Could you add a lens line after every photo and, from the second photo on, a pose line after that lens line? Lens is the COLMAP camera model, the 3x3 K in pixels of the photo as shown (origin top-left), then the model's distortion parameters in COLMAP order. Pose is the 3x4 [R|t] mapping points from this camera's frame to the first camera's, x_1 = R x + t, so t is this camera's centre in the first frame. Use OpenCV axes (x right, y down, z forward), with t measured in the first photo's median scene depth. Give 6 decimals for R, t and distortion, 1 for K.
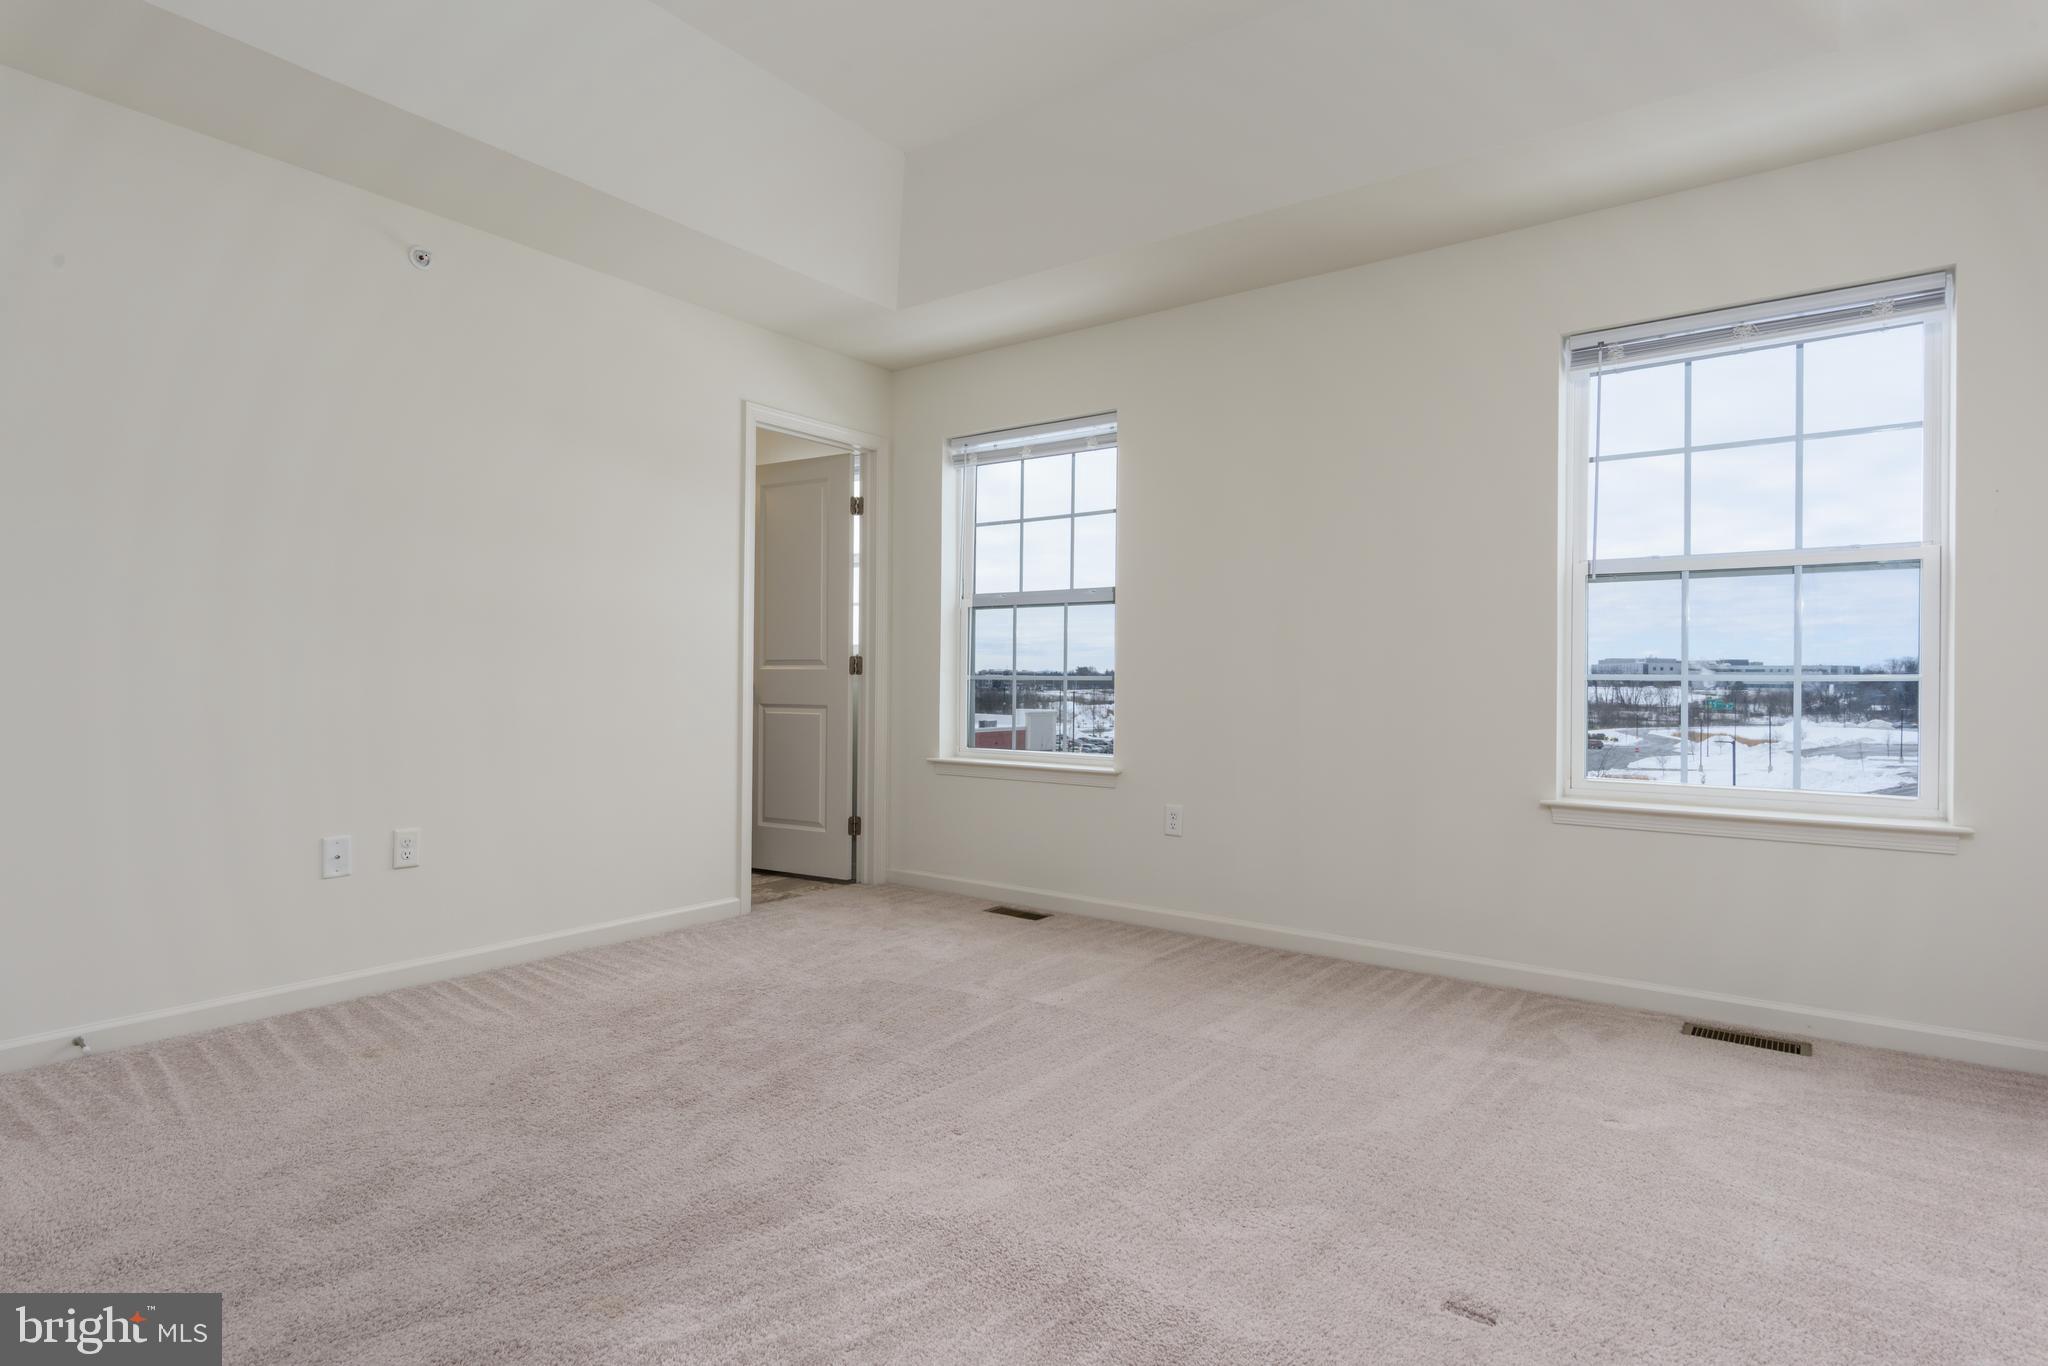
lens RADIAL K [[1053.2, 0, 1028.5], [0, 1053.2, 679.9], [0, 0, 1]] dist [-0.000013, -0.001120]
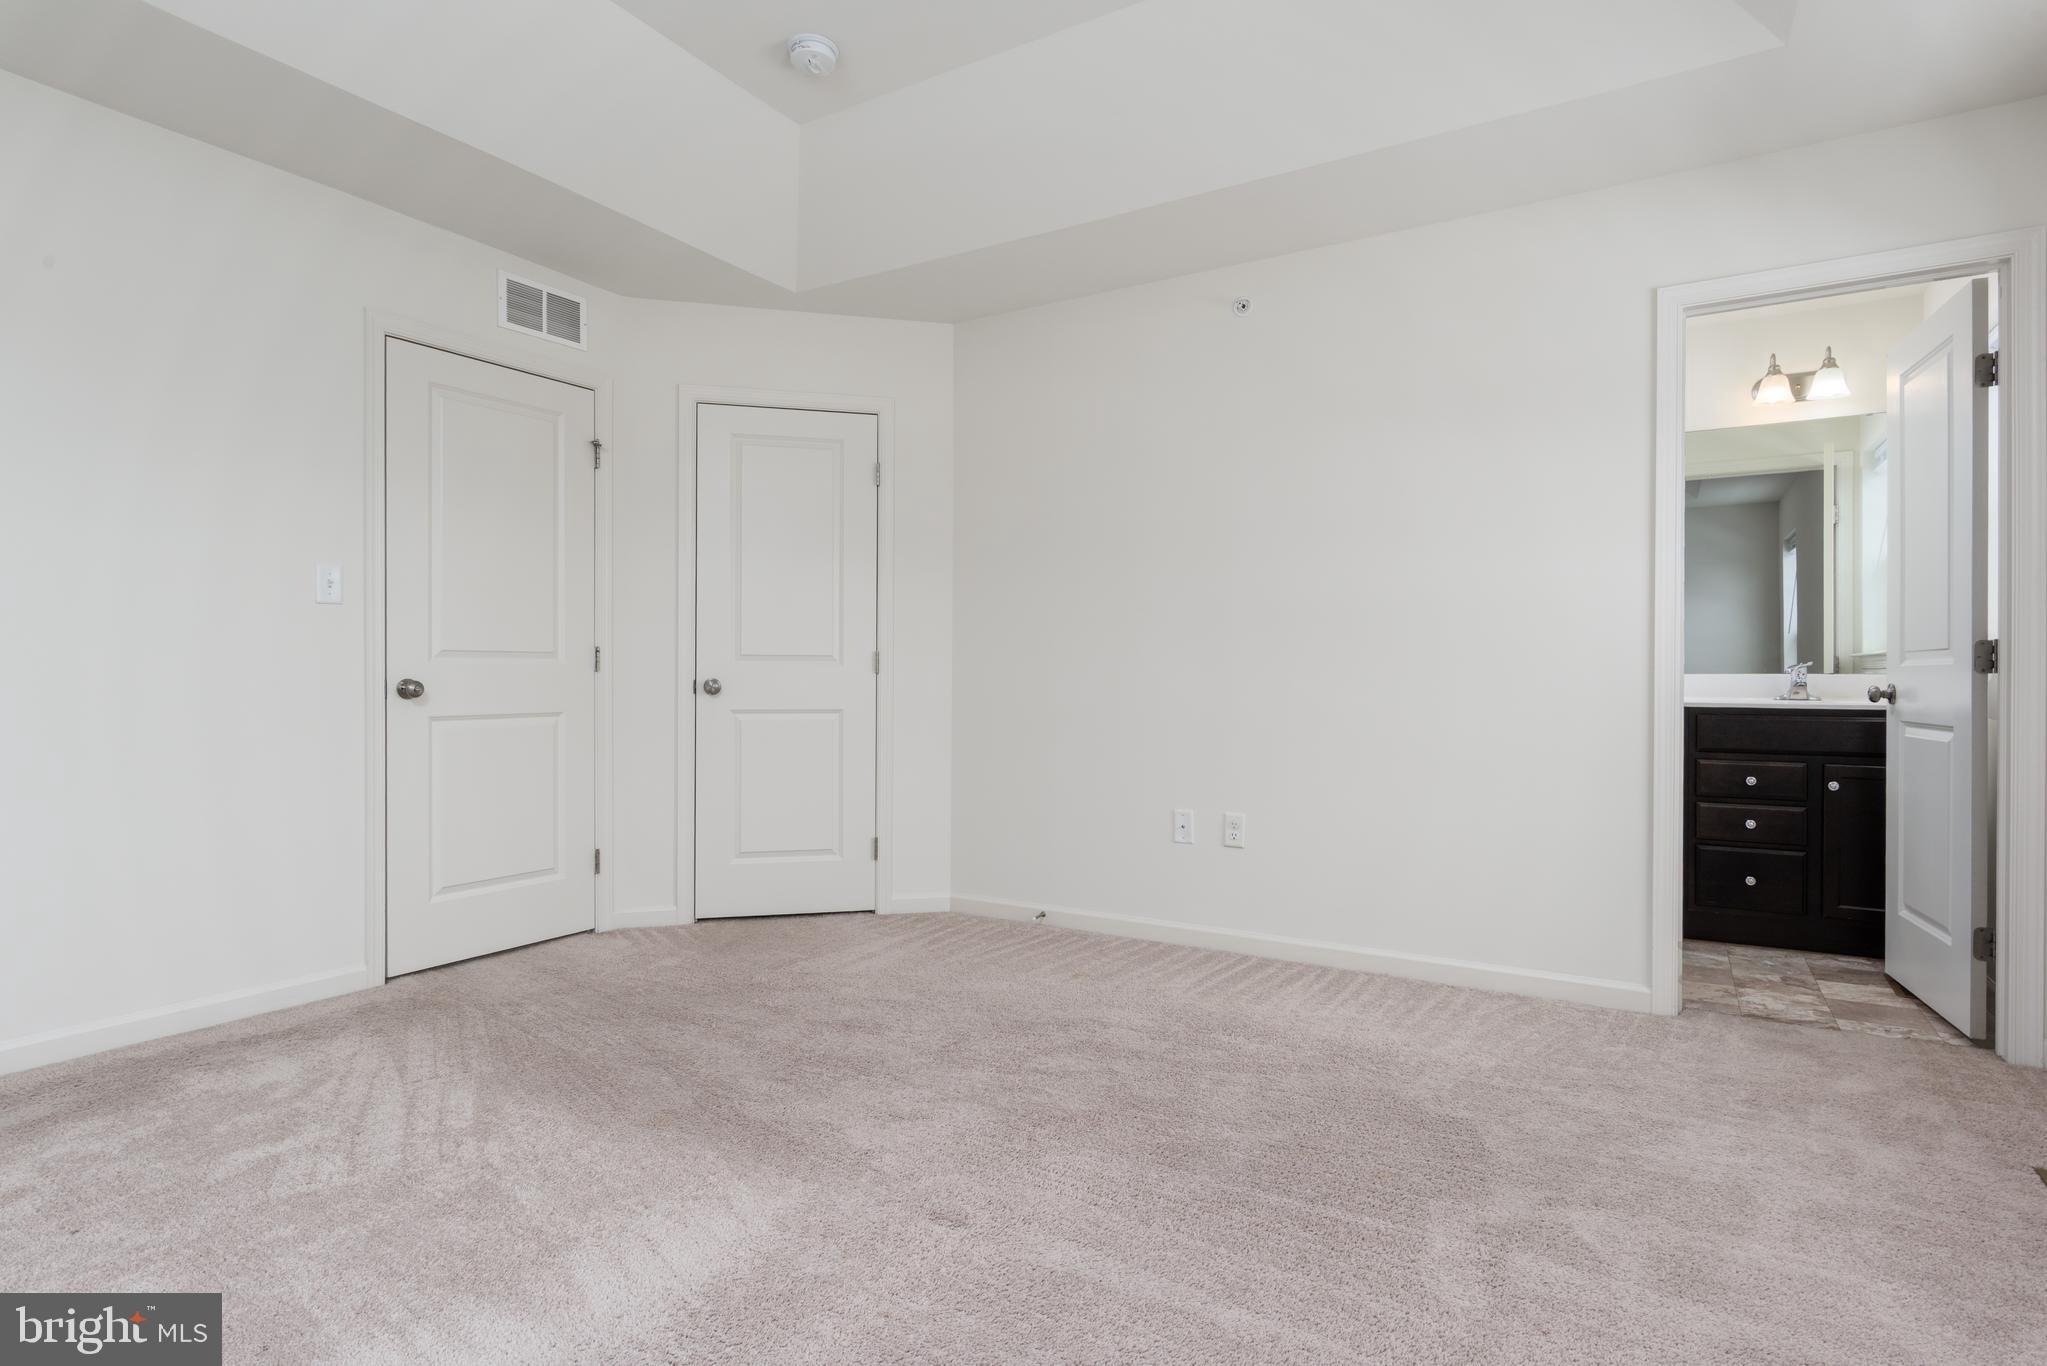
lens RADIAL K [[1052.7, 0, 1028.0], [0, 1052.7, 679.9], [0, 0, 1]] dist [-0.000013, -0.001120]
pose [[0.082585, -0.005936, -0.996566, 0.552048], [-0.001853, 0.999980, -0.006110, 0.004993], [0.996582, 0.002351, 0.082573, 0.717947]]
